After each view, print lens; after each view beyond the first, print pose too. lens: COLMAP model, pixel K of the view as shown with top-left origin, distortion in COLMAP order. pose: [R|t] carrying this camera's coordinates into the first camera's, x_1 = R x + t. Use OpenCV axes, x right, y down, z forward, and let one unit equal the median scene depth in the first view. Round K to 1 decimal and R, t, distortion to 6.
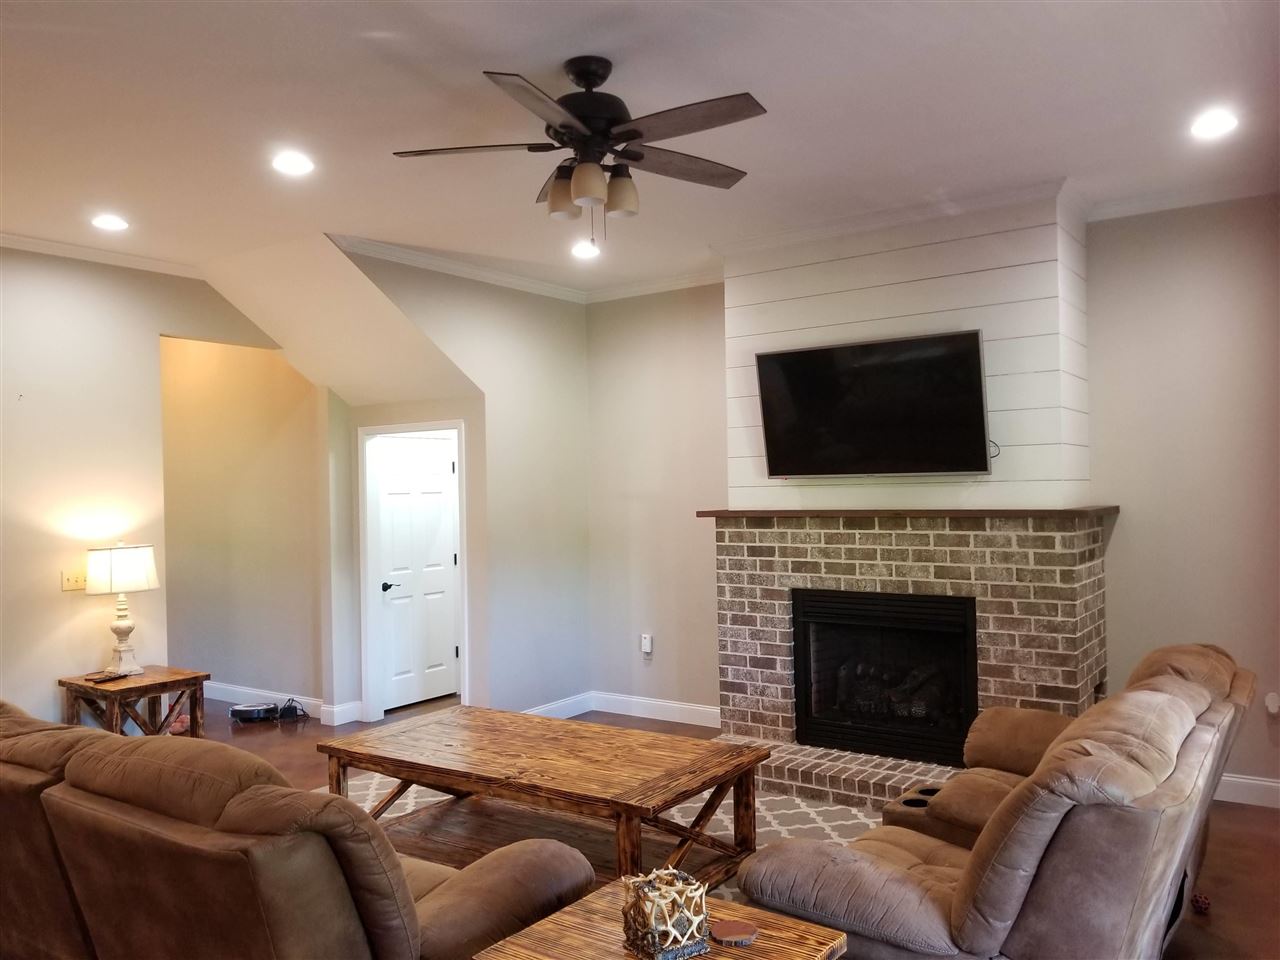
lens RADIAL K [[992.7, 0, 642.9], [0, 992.7, 472.1], [0, 0, 1]] dist [0.098600, -0.176445]
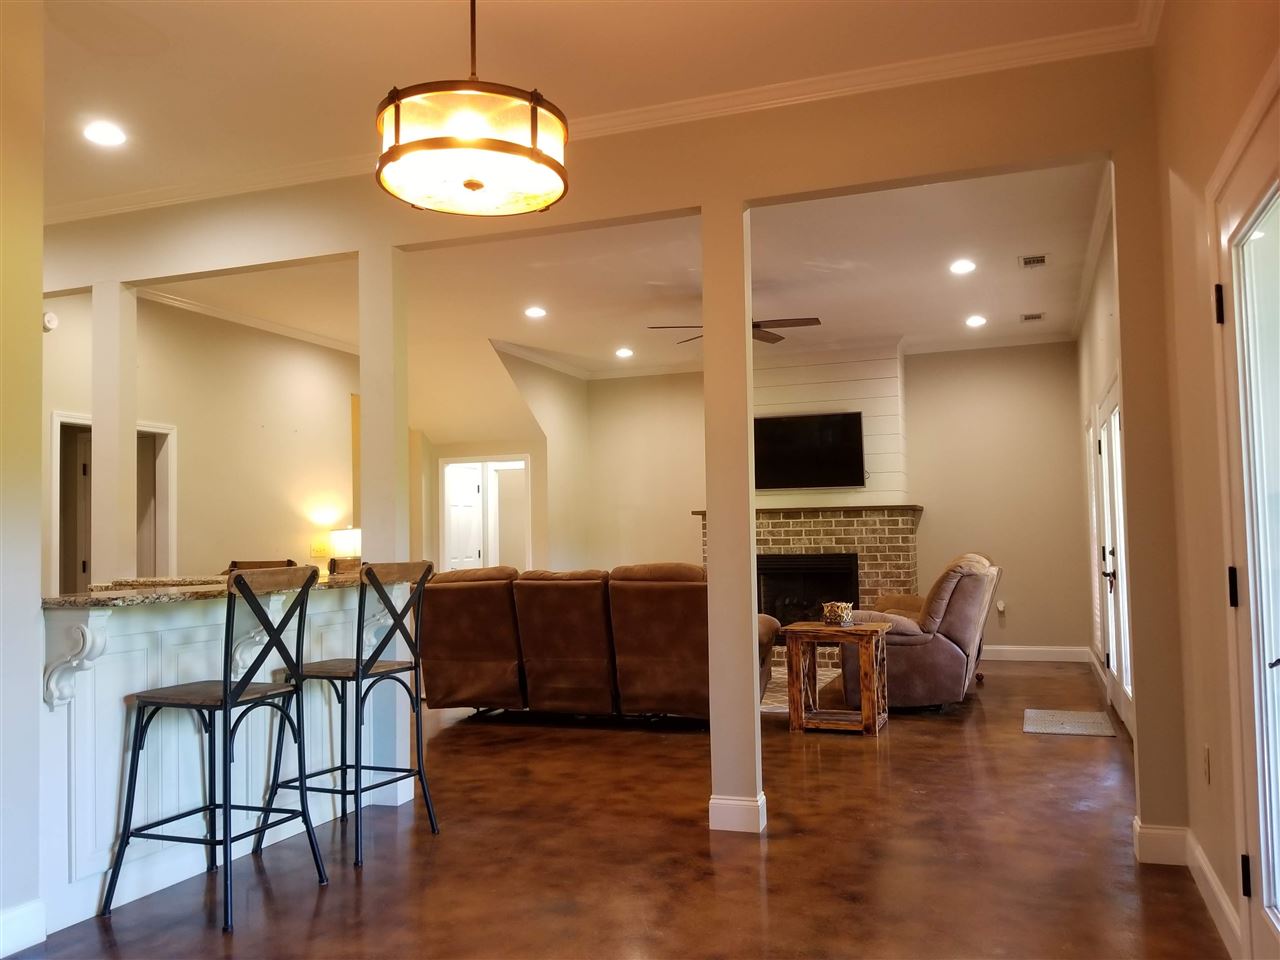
lens RADIAL K [[992.7, 0, 642.9], [0, 992.7, 472.1], [0, 0, 1]] dist [0.098600, -0.176445]
pose [[0.968249, 0.016420, 0.249447, -0.488965], [-0.003681, 0.998669, -0.051450, 0.066294], [-0.249959, 0.048898, 0.967021, -0.659873]]
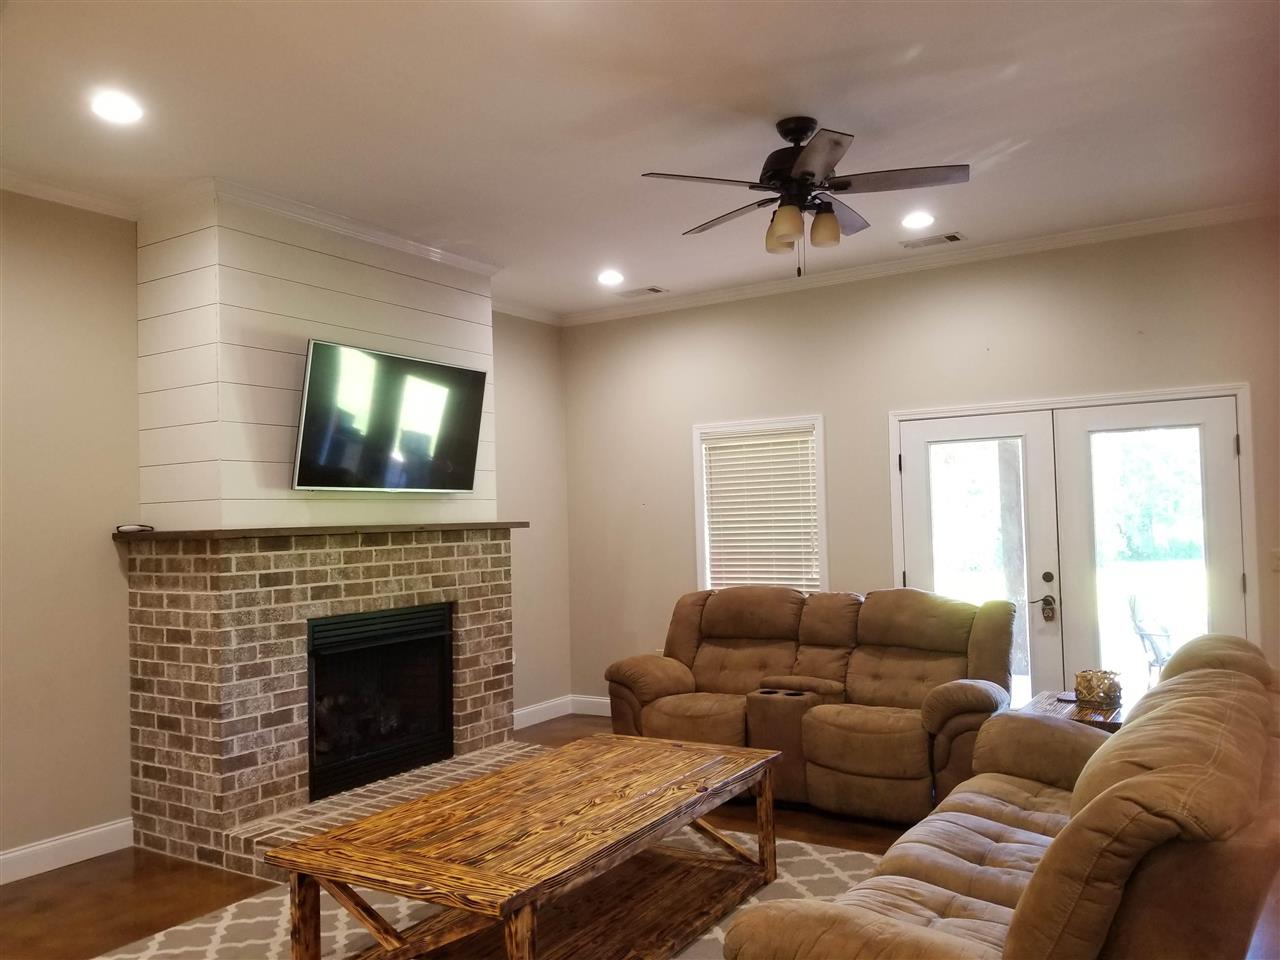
lens RADIAL K [[992.7, 0, 642.9], [0, 992.7, 472.1], [0, 0, 1]] dist [0.098600, -0.176445]
pose [[-0.056334, 0.070818, 0.995897, -0.767949], [0.013043, 0.997448, -0.070191, 0.057781], [-0.998327, 0.009035, -0.057114, 0.802049]]
